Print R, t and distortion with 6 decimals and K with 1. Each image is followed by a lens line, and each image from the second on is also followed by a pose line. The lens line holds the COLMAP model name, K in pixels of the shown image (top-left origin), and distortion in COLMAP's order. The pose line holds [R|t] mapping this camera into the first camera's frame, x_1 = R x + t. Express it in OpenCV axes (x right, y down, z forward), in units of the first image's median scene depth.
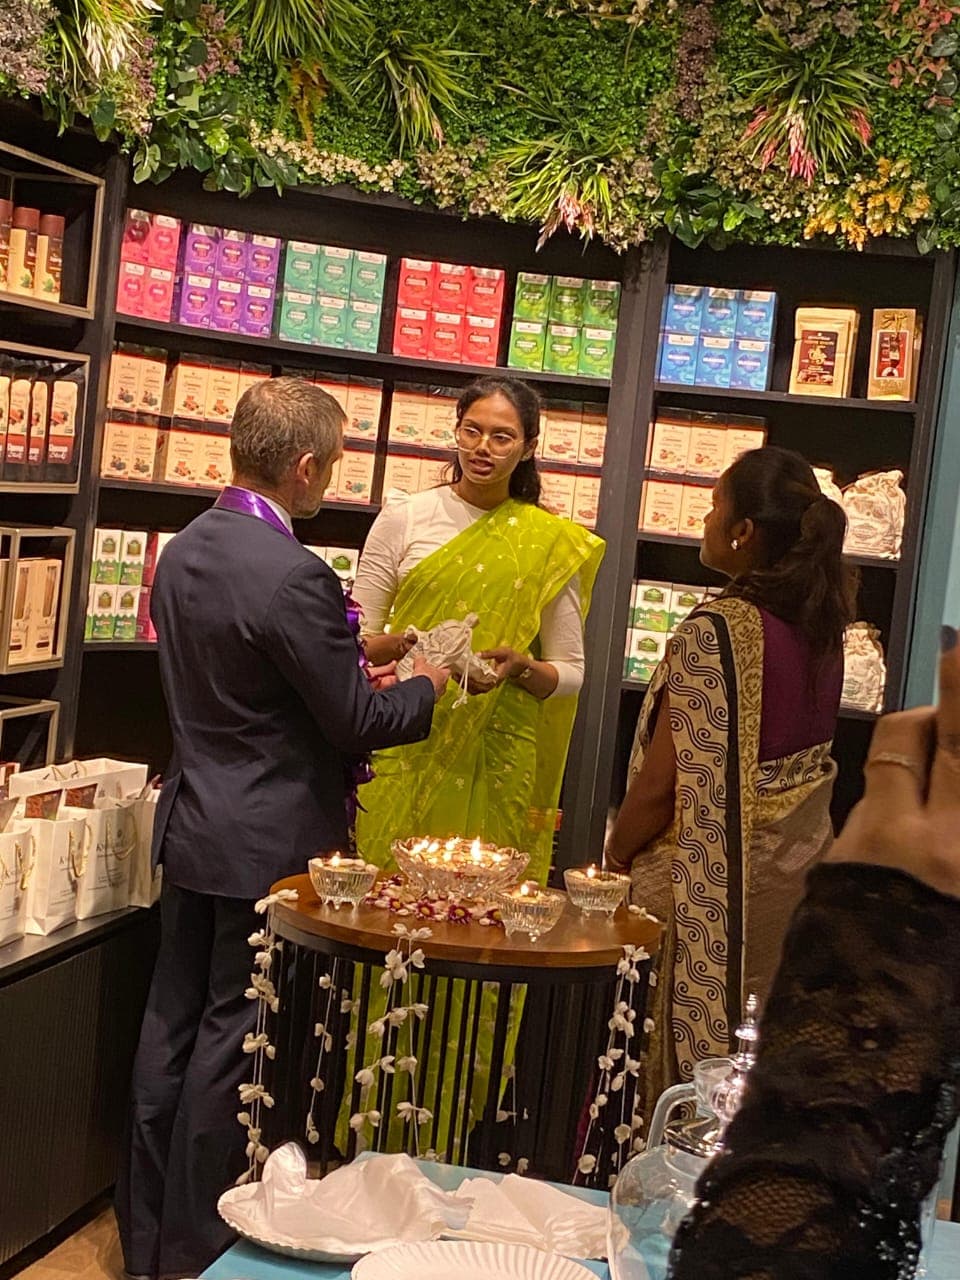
lens RADIAL K [[2555.4, 0, 480.1], [0, 2555.4, 638.6], [0, 0, 1]] dist [0.143074, 0.000000]
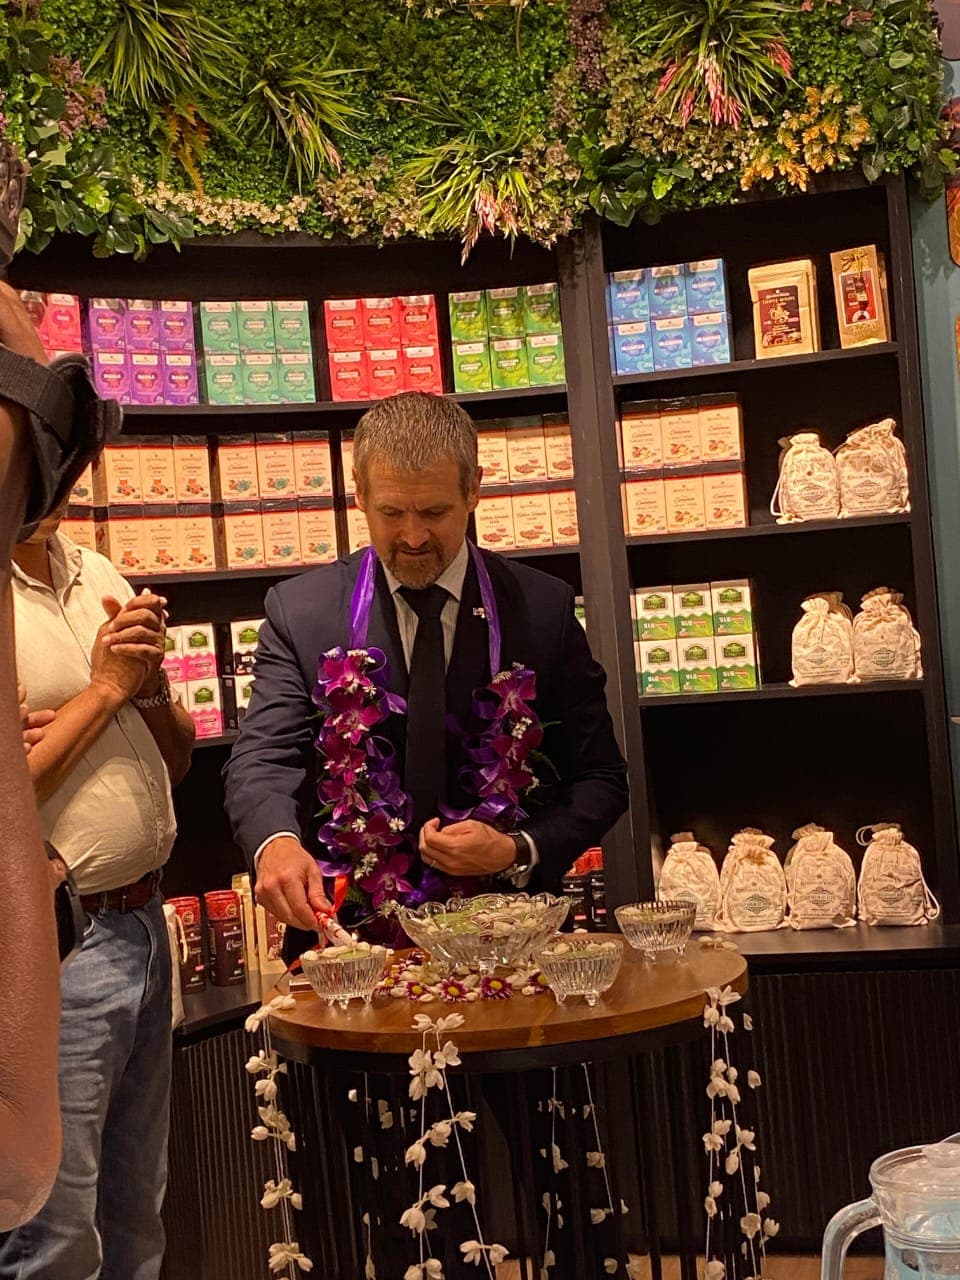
lens RADIAL K [[2161.9, 0, 454.4], [0, 2161.9, 635.1], [0, 0, 1]] dist [0.109727, 0.000000]
pose [[0.982383, -0.186074, -0.017311, 0.007881], [0.185036, 0.981492, -0.049355, 0.021134], [0.026174, 0.045283, 0.998631, 0.219389]]
